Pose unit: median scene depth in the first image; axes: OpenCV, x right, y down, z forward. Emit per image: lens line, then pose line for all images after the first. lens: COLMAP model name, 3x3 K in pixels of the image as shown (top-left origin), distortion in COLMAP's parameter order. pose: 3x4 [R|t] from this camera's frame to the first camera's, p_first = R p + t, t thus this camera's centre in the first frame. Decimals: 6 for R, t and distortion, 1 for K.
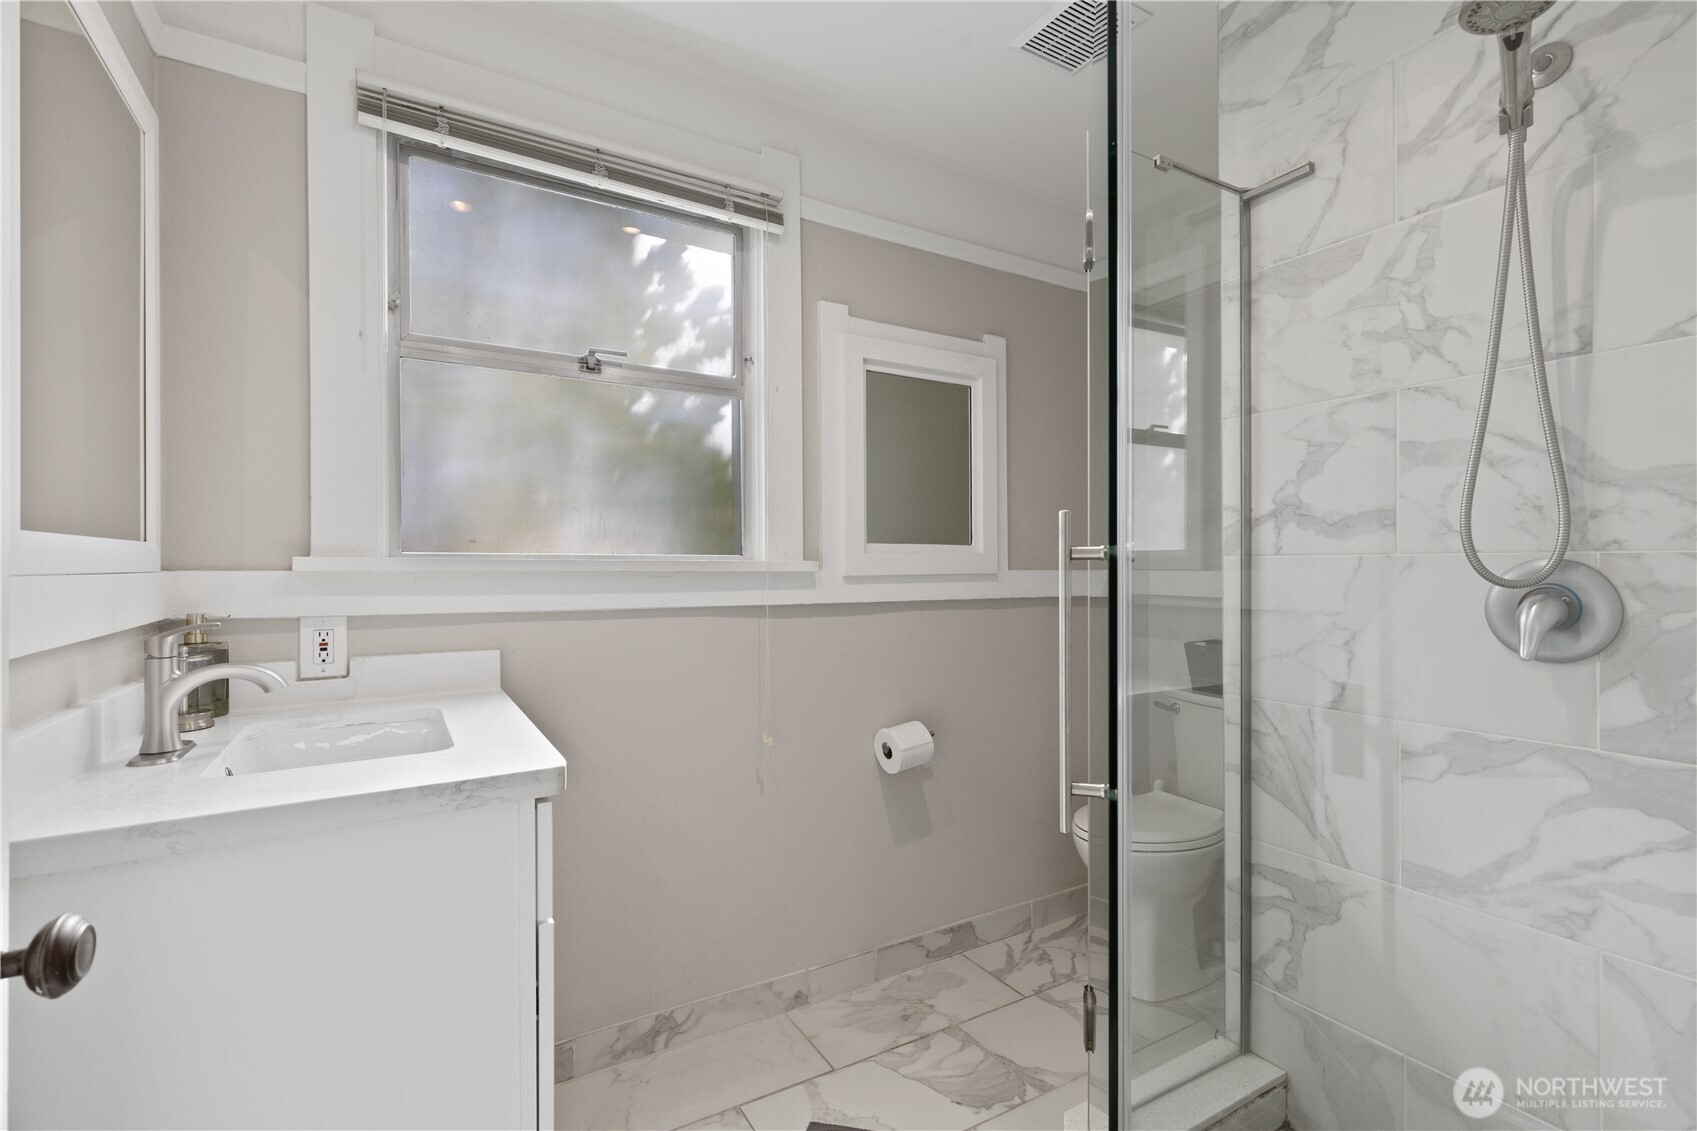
lens RADIAL K [[767.0, 0, 848.7], [0, 767.0, 569.0], [0, 0, 1]] dist [0.010681, 0.000250]
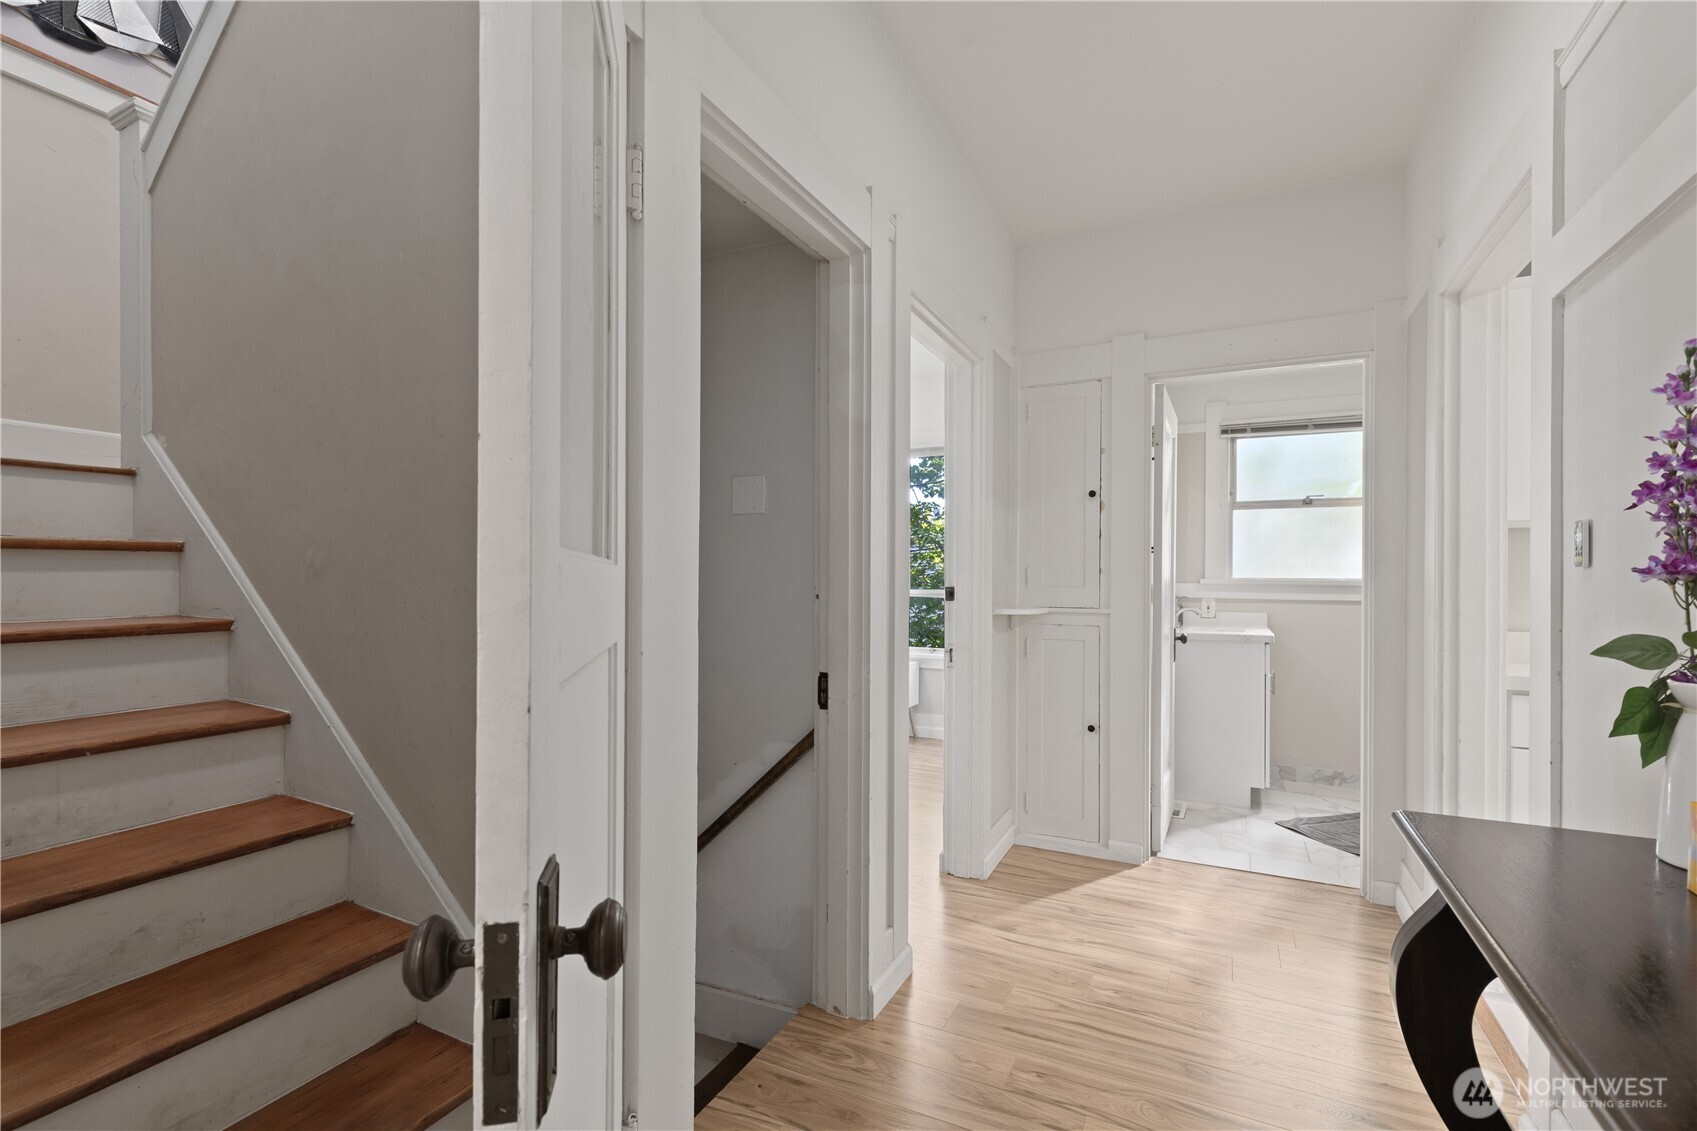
lens RADIAL K [[767.0, 0, 849.6], [0, 767.0, 570.5], [0, 0, 1]] dist [0.010681, 0.000250]
pose [[0.549267, 0.008187, -0.835607, 1.108929], [-0.007575, 0.999960, 0.004817, -0.052916], [0.835613, 0.003684, 0.549306, -1.904780]]
